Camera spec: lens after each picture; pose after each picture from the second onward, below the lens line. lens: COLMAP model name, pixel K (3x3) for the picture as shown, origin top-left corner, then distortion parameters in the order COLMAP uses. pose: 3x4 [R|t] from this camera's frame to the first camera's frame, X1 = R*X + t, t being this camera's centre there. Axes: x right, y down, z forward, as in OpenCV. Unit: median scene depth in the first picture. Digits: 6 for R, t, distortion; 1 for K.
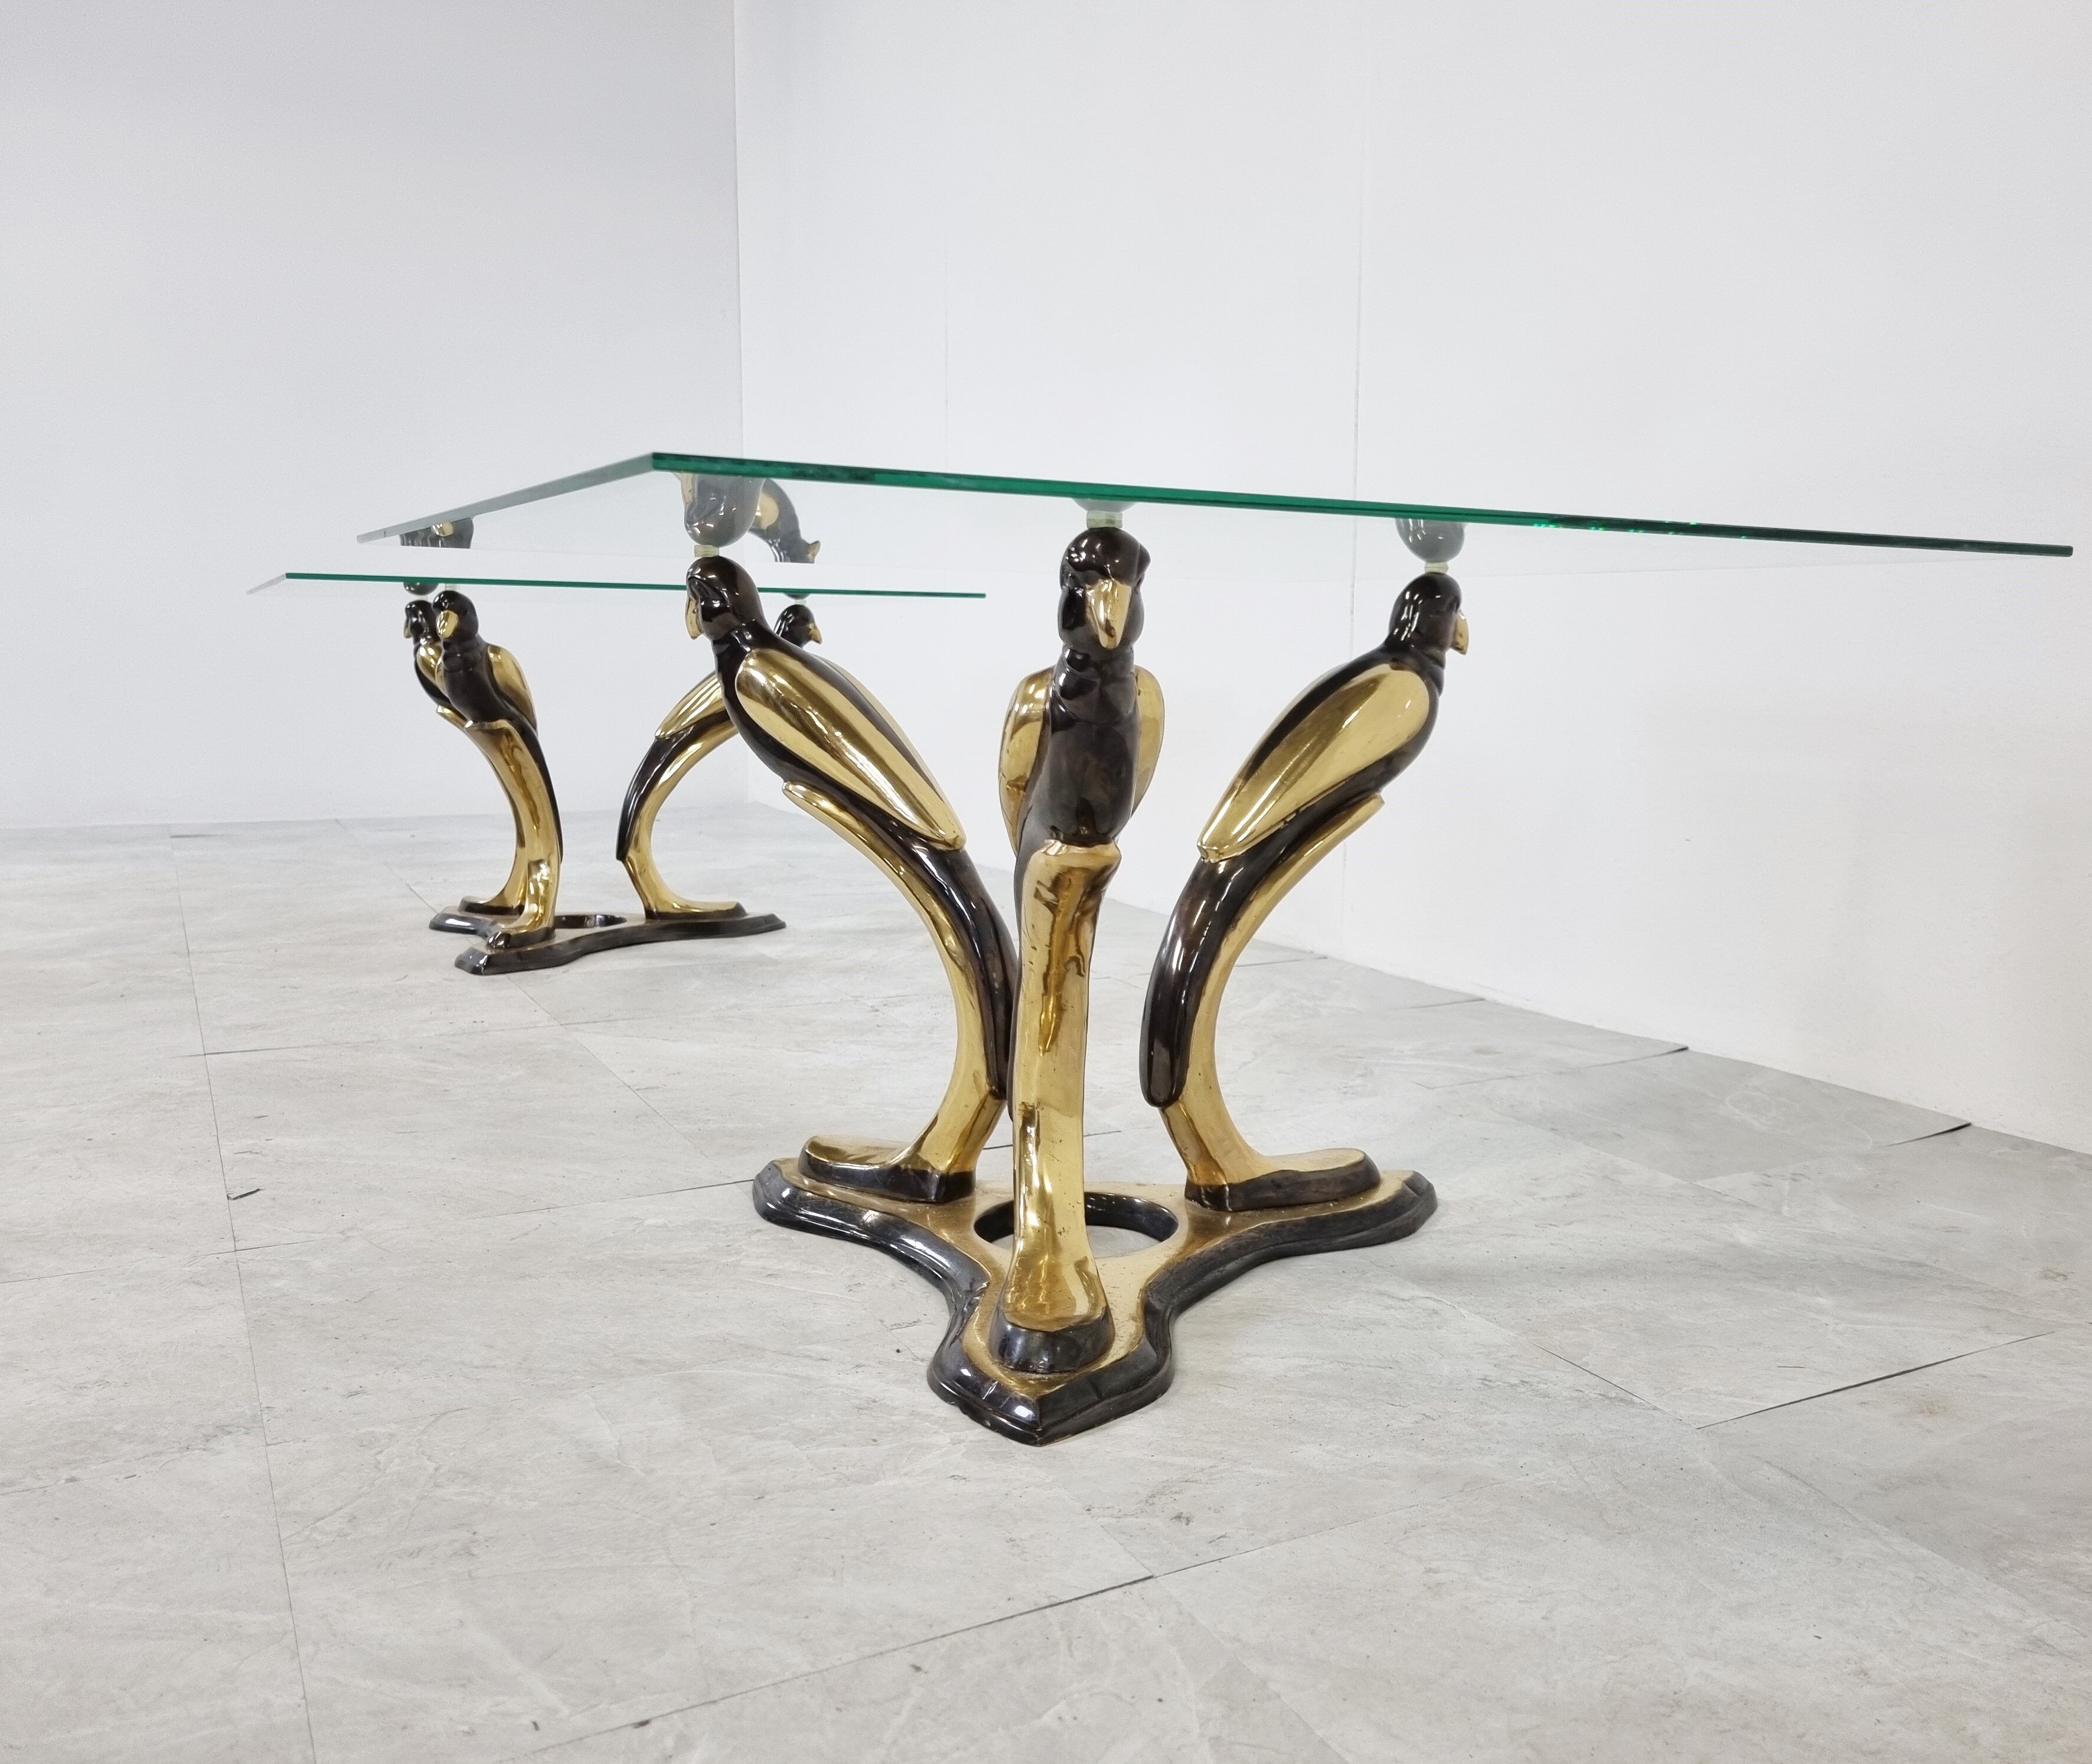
lens RADIAL K [[1795.3, 0, 1199.3], [0, 1795.3, 880.9], [0, 0, 1]] dist [0.045131, -0.020731]
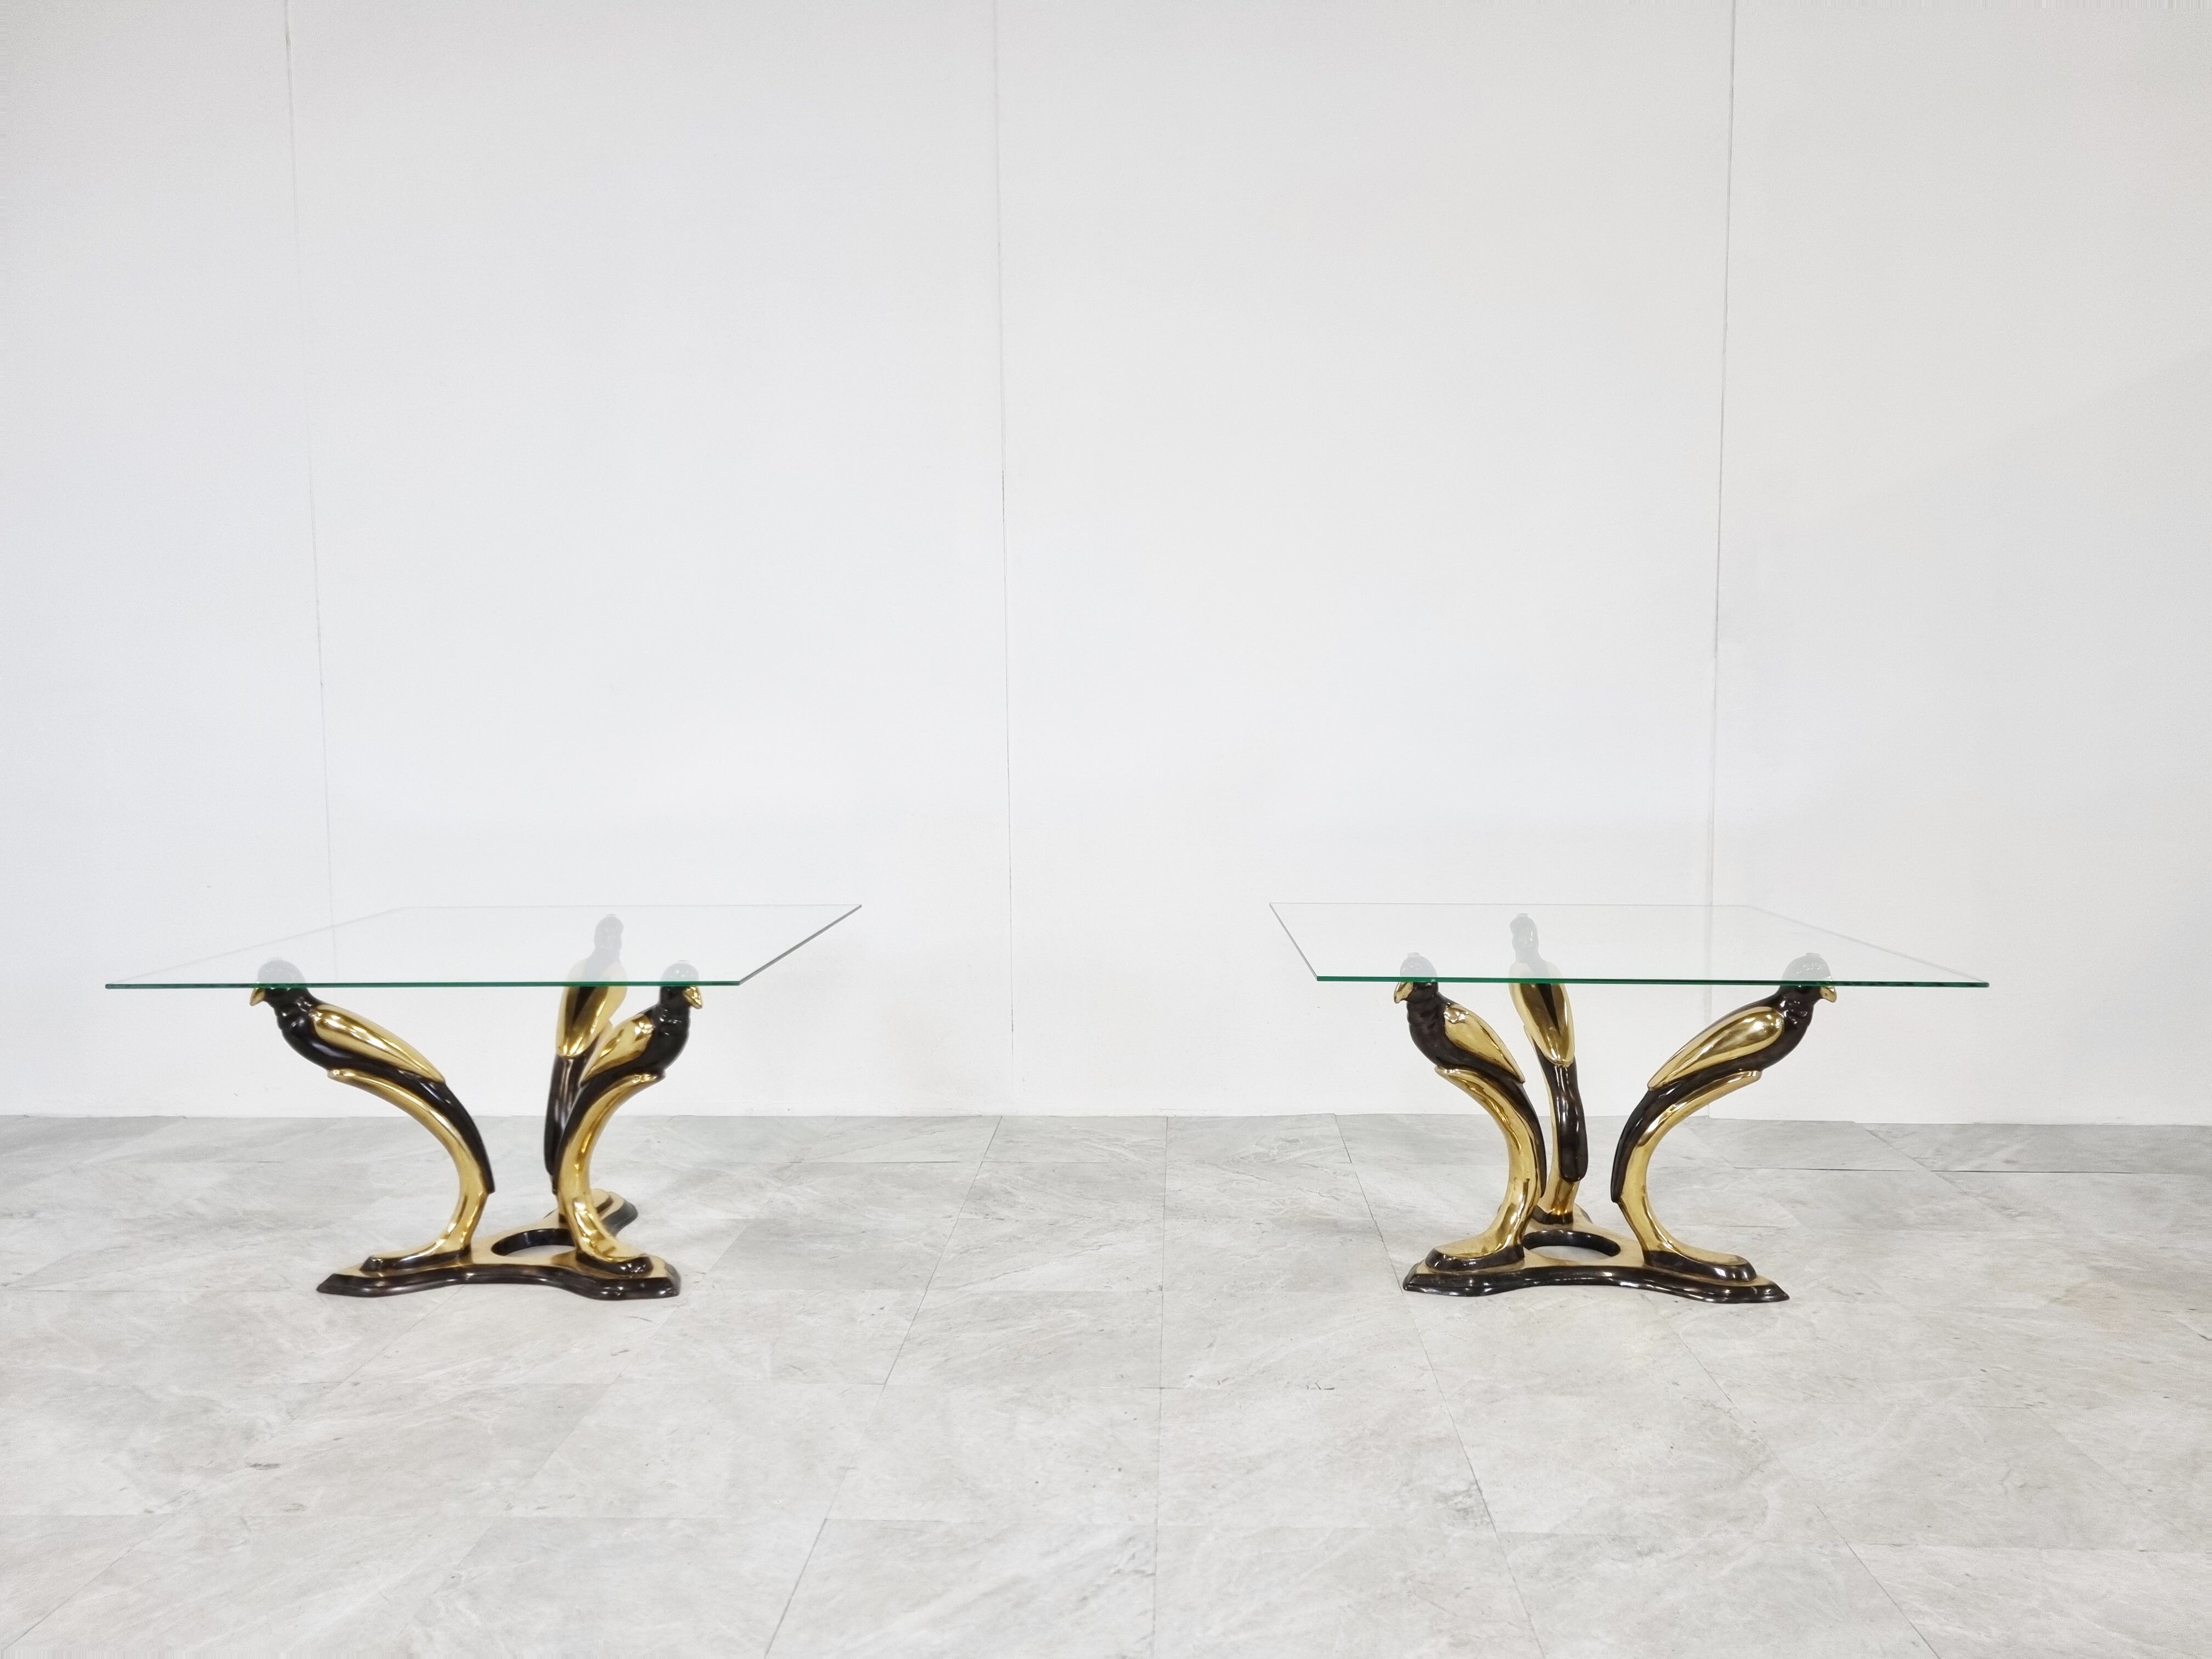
lens RADIAL K [[1664.5, 0, 1106.0], [0, 1664.5, 829.5], [0, 0, 1]] dist [0.062461, -0.034856]
pose [[0.538602, -0.075192, 0.839198, -1.954161], [0.120409, 0.992656, 0.011662, -0.380062], [-0.833912, 0.094766, 0.543700, 0.324005]]
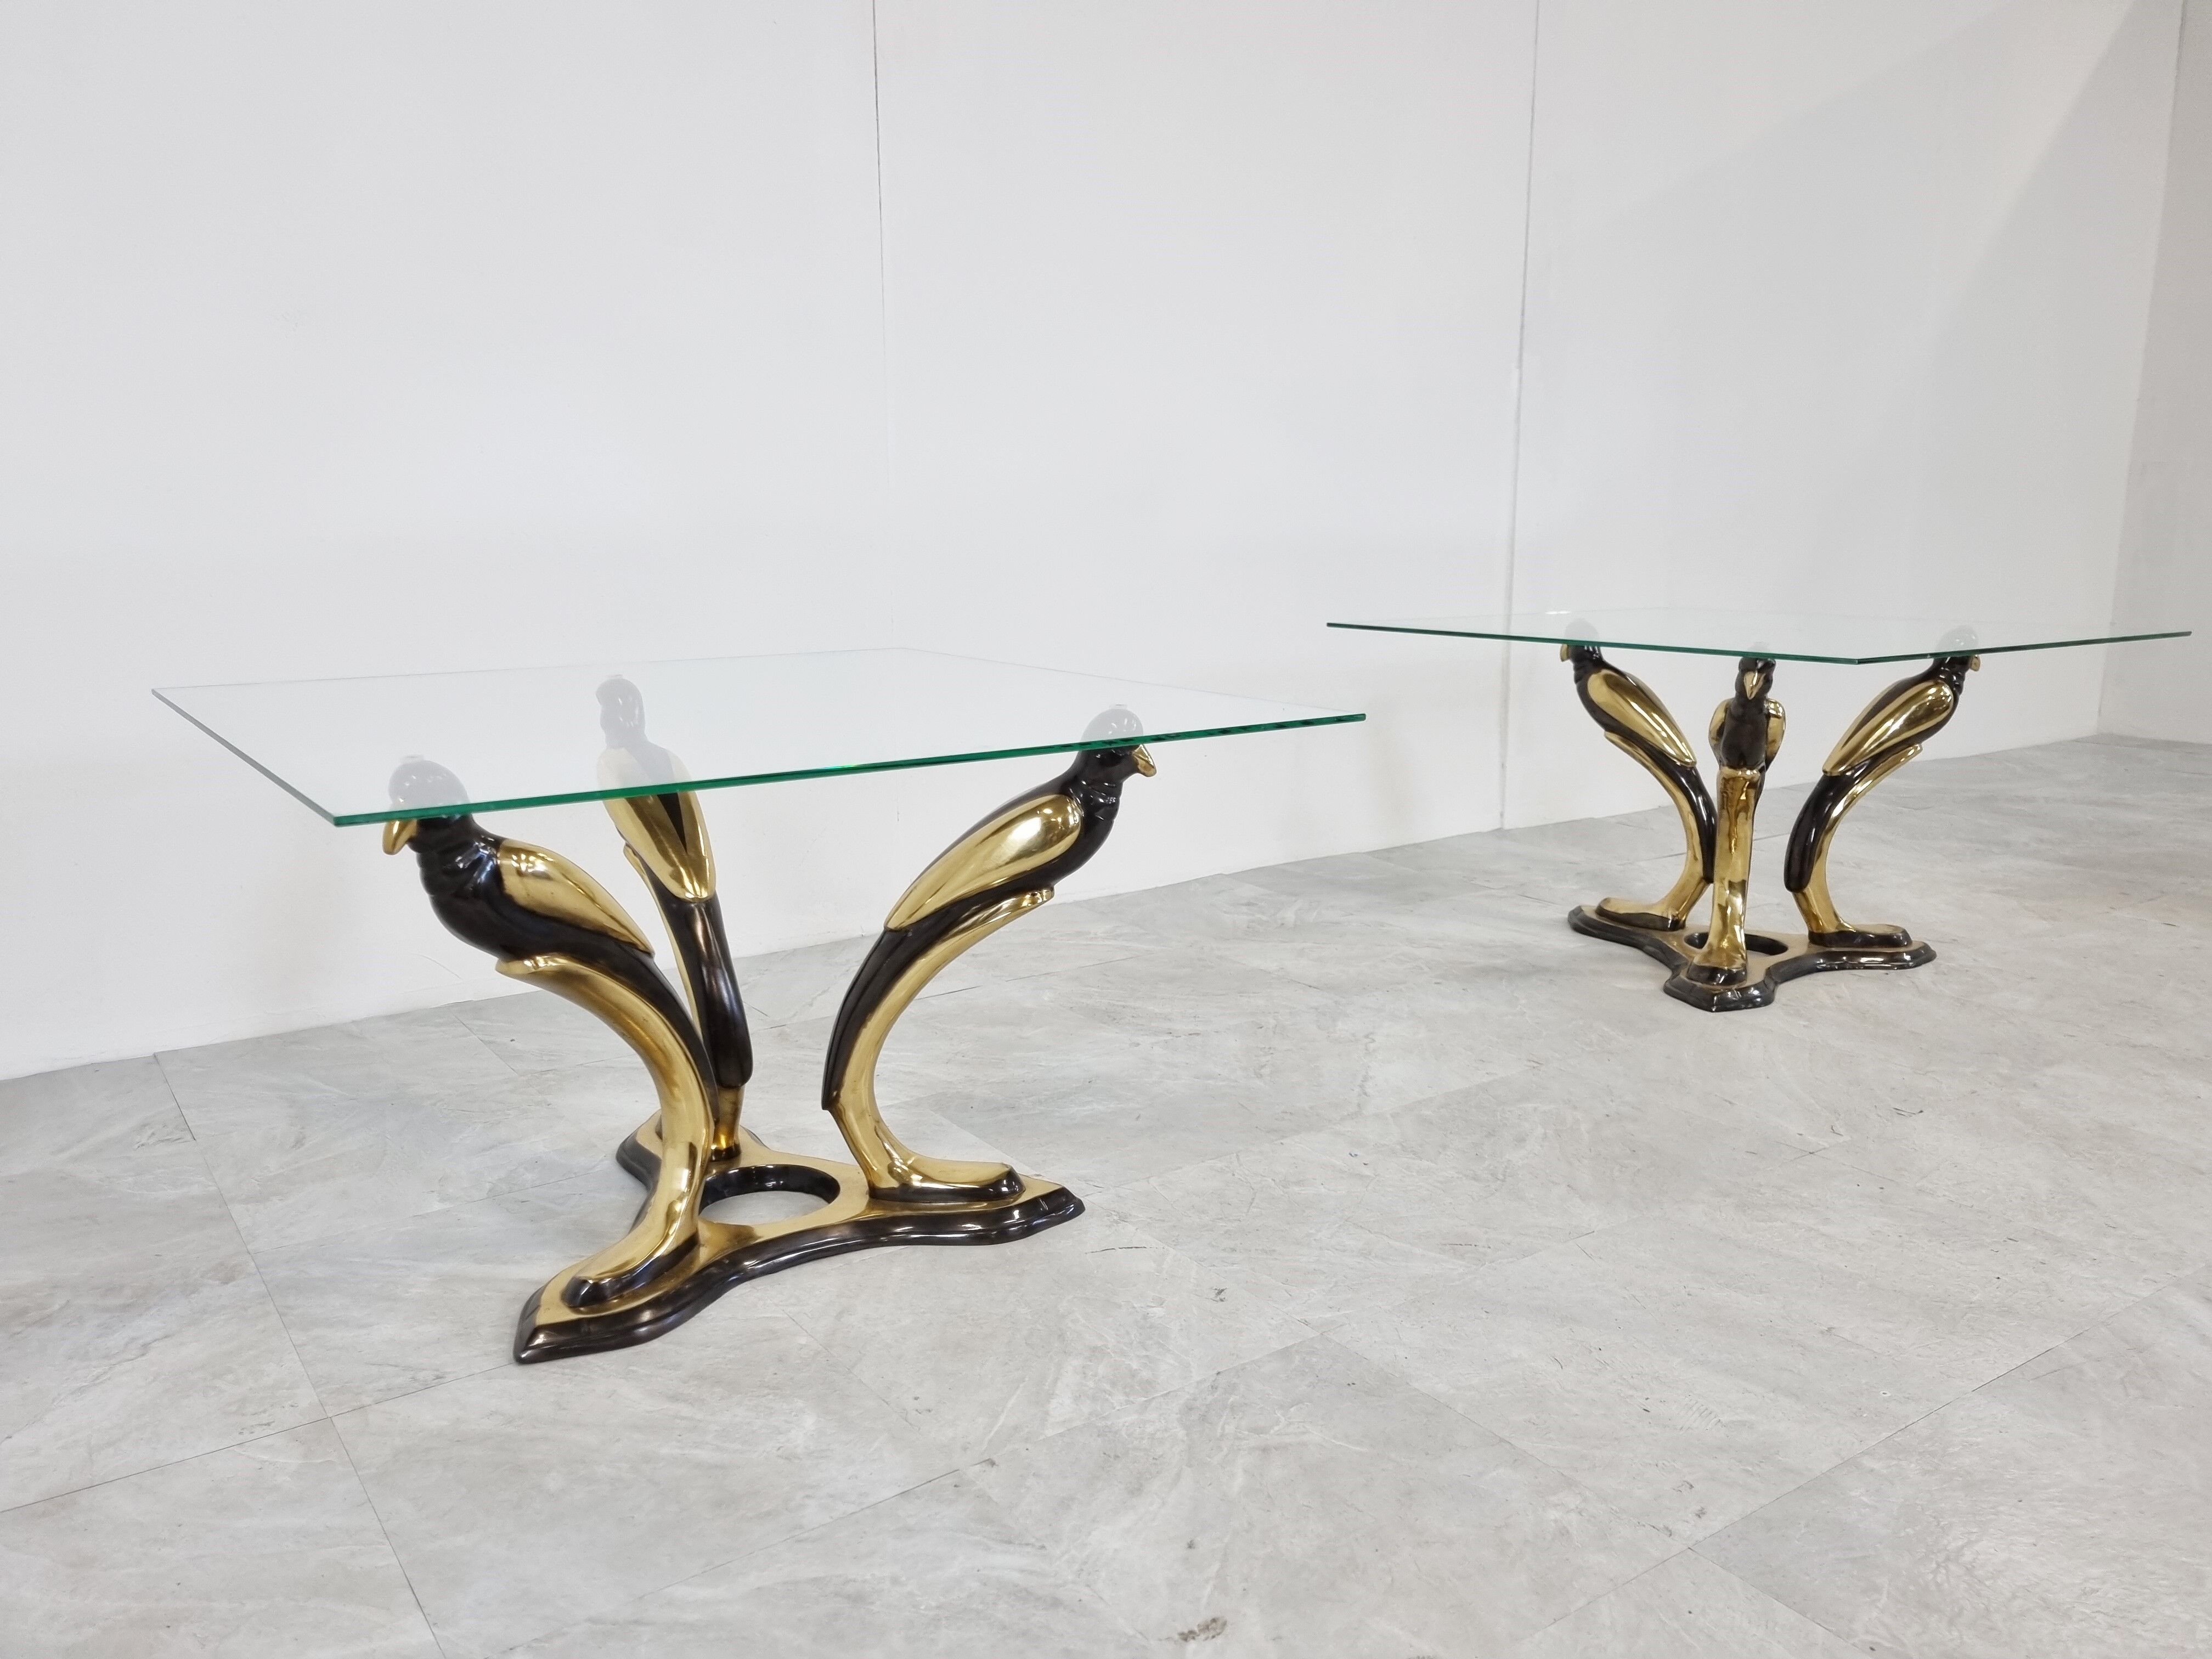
lens RADIAL K [[1664.4, 0, 1106.0], [0, 1664.4, 829.5], [0, 0, 1]] dist [0.062461, -0.034856]
pose [[-0.089887, -0.202241, 0.975202, -1.846274], [0.126057, 0.968981, 0.212570, -0.438223], [-0.987942, 0.142038, -0.061605, 1.787533]]
